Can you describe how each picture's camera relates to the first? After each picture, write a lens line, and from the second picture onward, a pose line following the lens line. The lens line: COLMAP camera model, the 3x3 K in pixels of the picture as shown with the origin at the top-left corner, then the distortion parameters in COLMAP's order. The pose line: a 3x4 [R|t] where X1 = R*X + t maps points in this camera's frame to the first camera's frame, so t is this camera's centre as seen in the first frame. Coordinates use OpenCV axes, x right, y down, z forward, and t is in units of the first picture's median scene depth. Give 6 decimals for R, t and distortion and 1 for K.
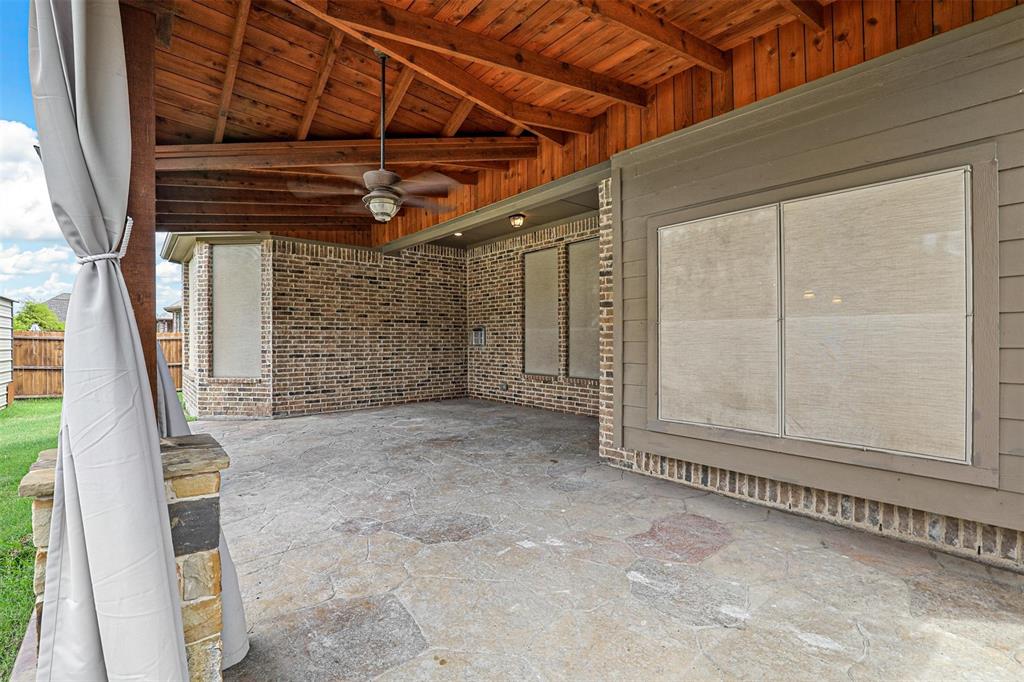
lens RADIAL K [[470.0, 0, 511.3], [0, 470.0, 342.2], [0, 0, 1]] dist [-0.028198, 0.002028]
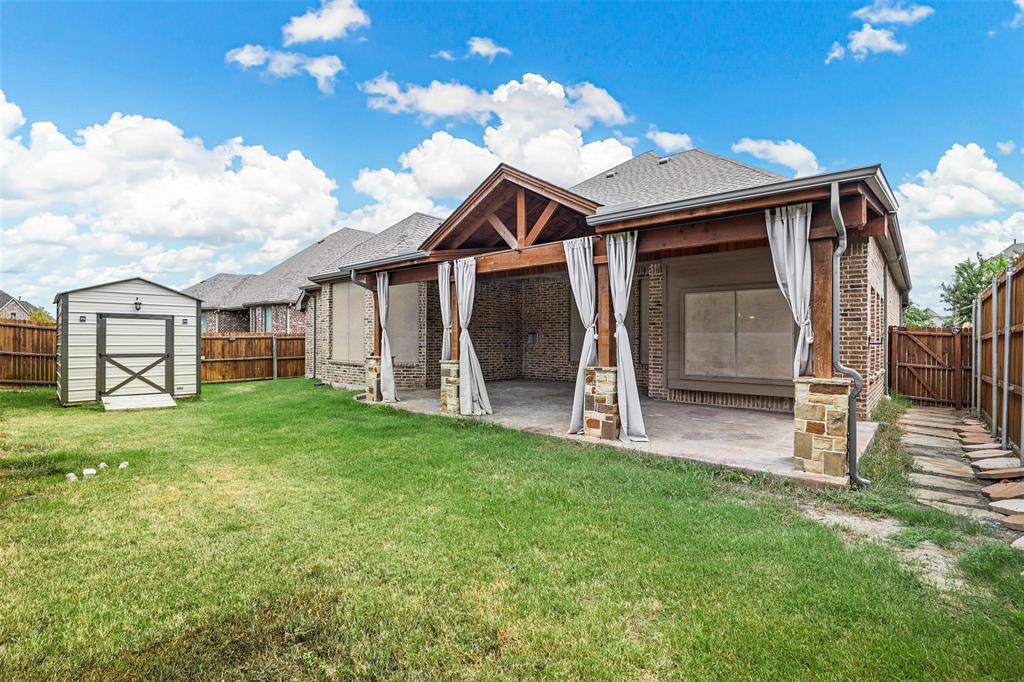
lens RADIAL K [[470.0, 0, 513.7], [0, 470.0, 336.3], [0, 0, 1]] dist [-0.028198, 0.002028]
pose [[0.988295, 0.008135, 0.152338, -0.933037], [-0.006354, 0.999906, -0.012173, 0.006756], [-0.152422, 0.011063, 0.988254, -1.249606]]
